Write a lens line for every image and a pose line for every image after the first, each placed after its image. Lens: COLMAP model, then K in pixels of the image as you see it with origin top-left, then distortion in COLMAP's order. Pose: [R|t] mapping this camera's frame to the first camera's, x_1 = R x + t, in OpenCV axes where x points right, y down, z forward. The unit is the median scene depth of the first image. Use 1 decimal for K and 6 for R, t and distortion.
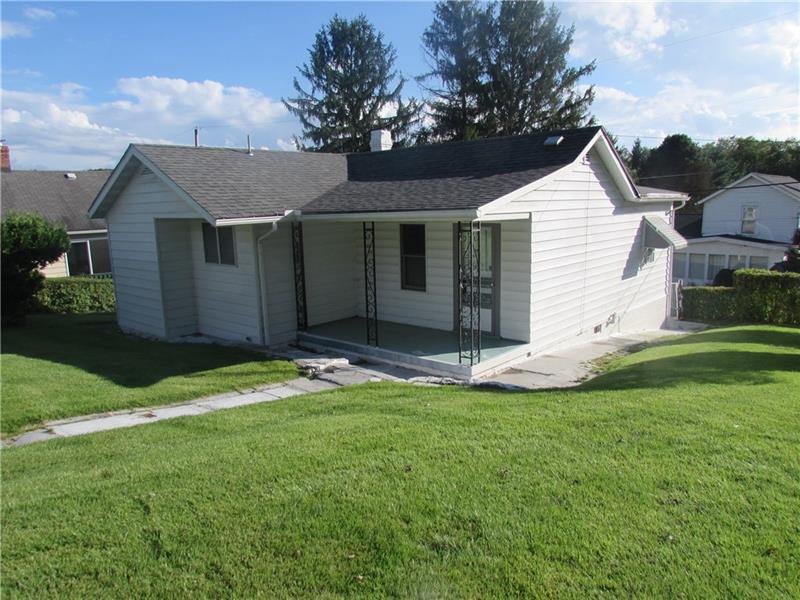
lens RADIAL K [[561.4, 0, 398.6], [0, 561.4, 301.9], [0, 0, 1]] dist [-0.033701, 0.003692]
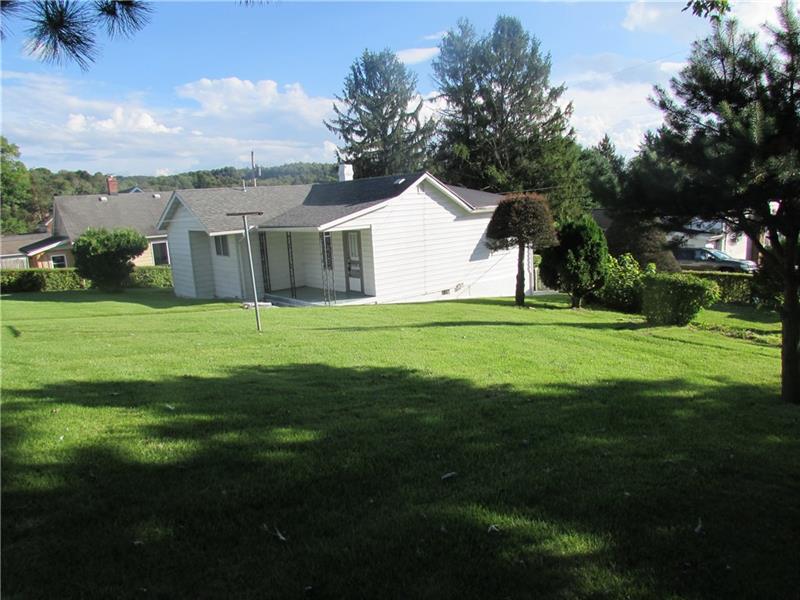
lens RADIAL K [[561.4, 0, 401.6], [0, 561.4, 300.3], [0, 0, 1]] dist [-0.033701, 0.003692]
pose [[0.988854, -0.002942, -0.148857, 0.470080], [0.004504, 0.999938, 0.010153, 0.054470], [0.148818, -0.010711, 0.988807, -0.627200]]
